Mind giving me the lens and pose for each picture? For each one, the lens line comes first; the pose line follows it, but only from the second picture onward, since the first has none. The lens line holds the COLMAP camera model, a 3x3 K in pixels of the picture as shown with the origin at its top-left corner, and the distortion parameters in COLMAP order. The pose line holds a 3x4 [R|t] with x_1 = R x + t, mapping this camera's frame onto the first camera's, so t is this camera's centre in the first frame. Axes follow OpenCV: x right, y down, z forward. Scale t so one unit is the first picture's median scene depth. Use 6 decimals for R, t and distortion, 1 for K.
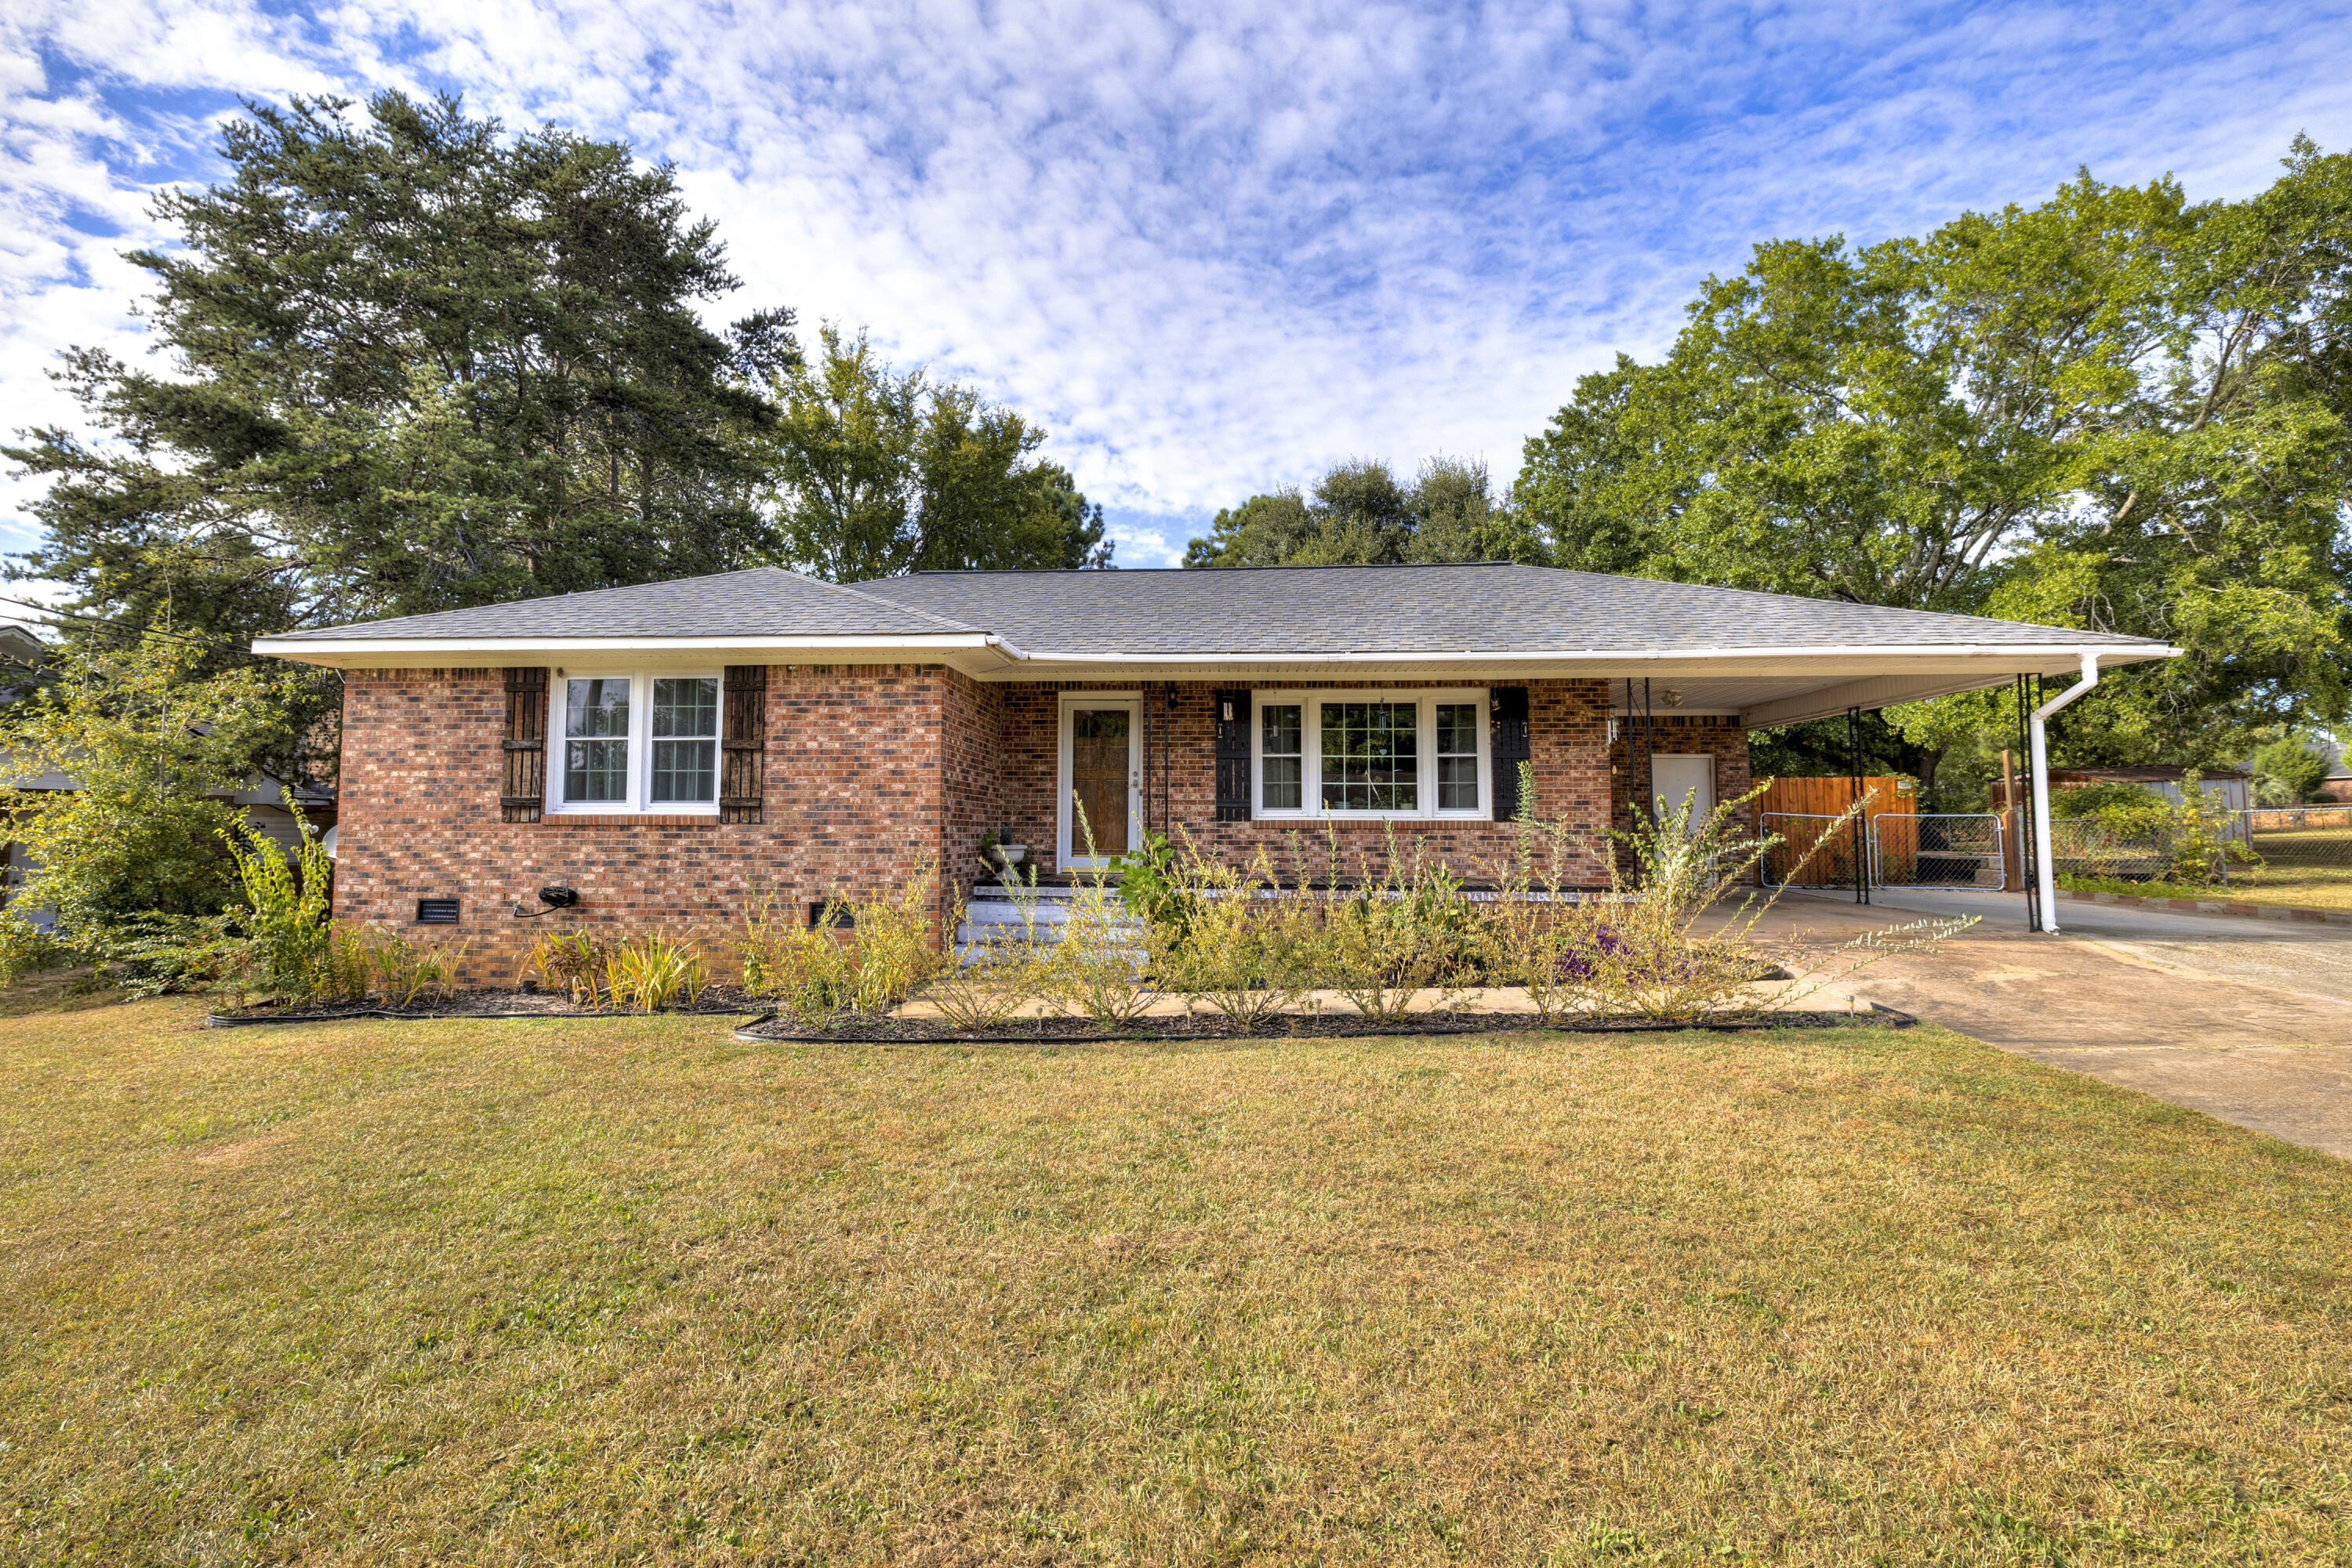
lens RADIAL K [[1091.9, 0, 1175.2], [0, 1091.9, 776.4], [0, 0, 1]] dist [0.005793, 0.000291]
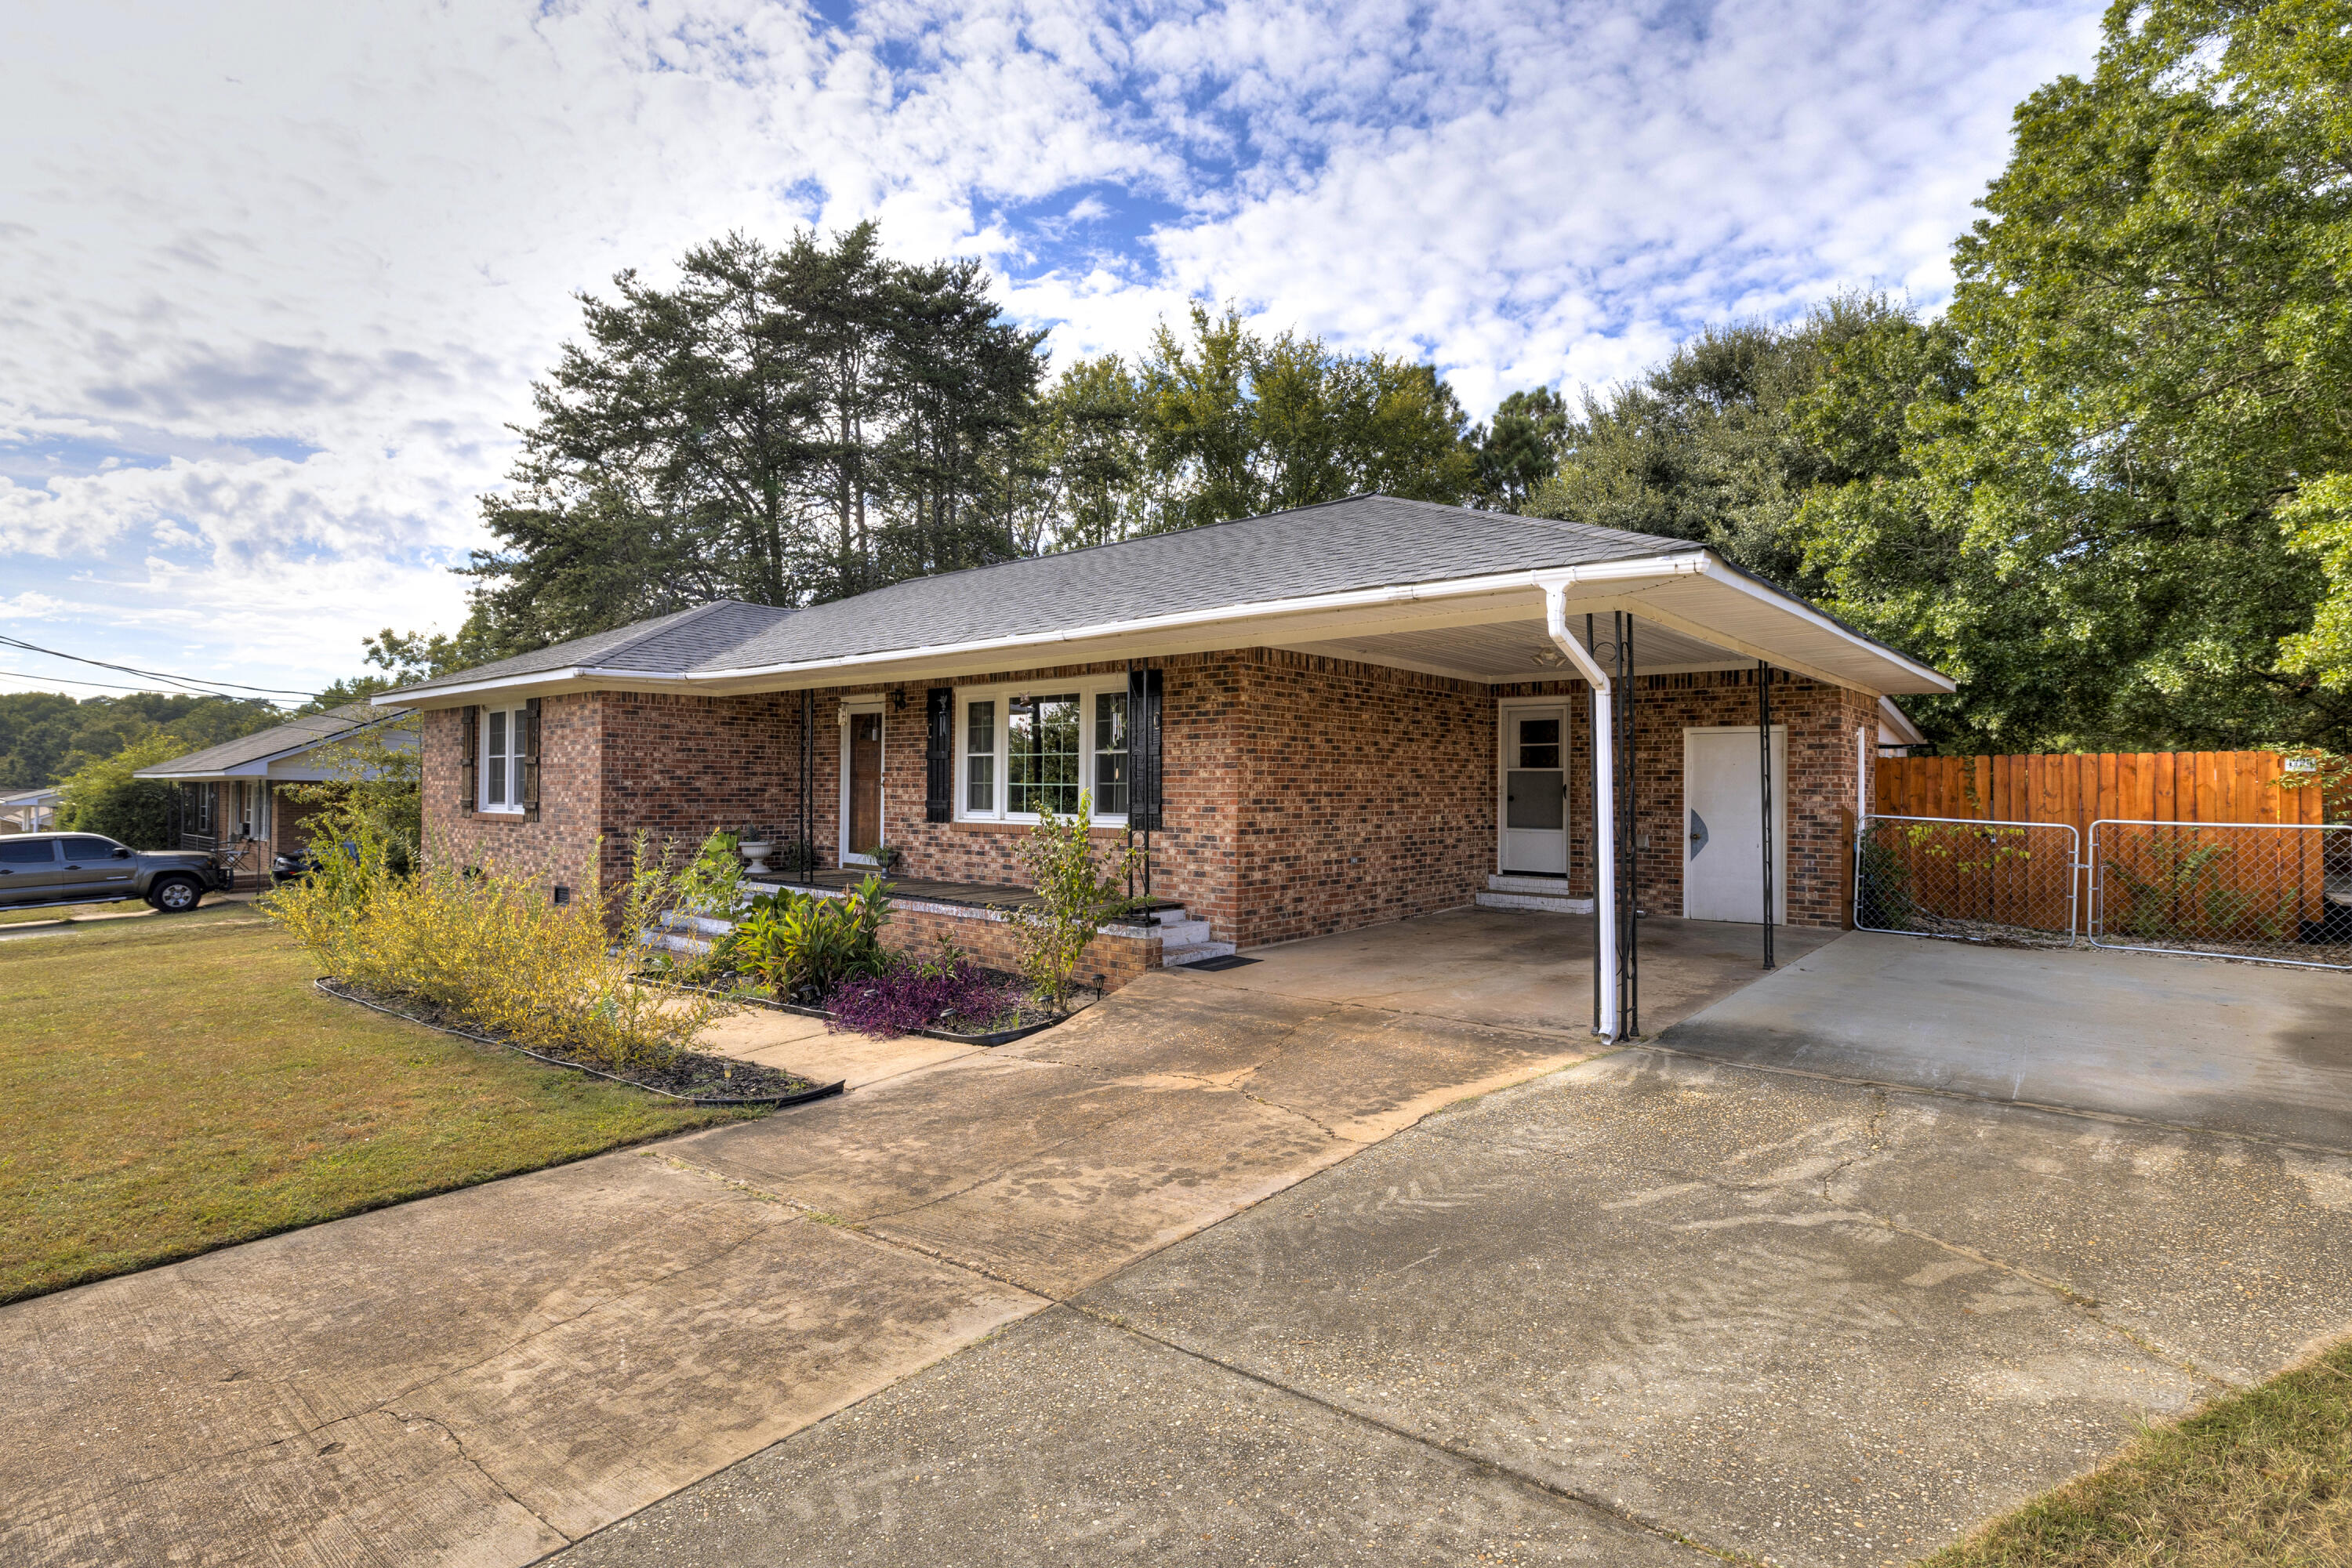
lens RADIAL K [[1163.3, 0, 1178.6], [0, 1163.3, 786.4], [0, 0, 1]] dist [-0.000572, -0.000081]
pose [[0.804192, 0.001889, -0.594366, 0.840208], [0.024293, 0.999055, 0.036044, -0.023944], [0.593873, -0.043425, 0.803386, 0.290493]]
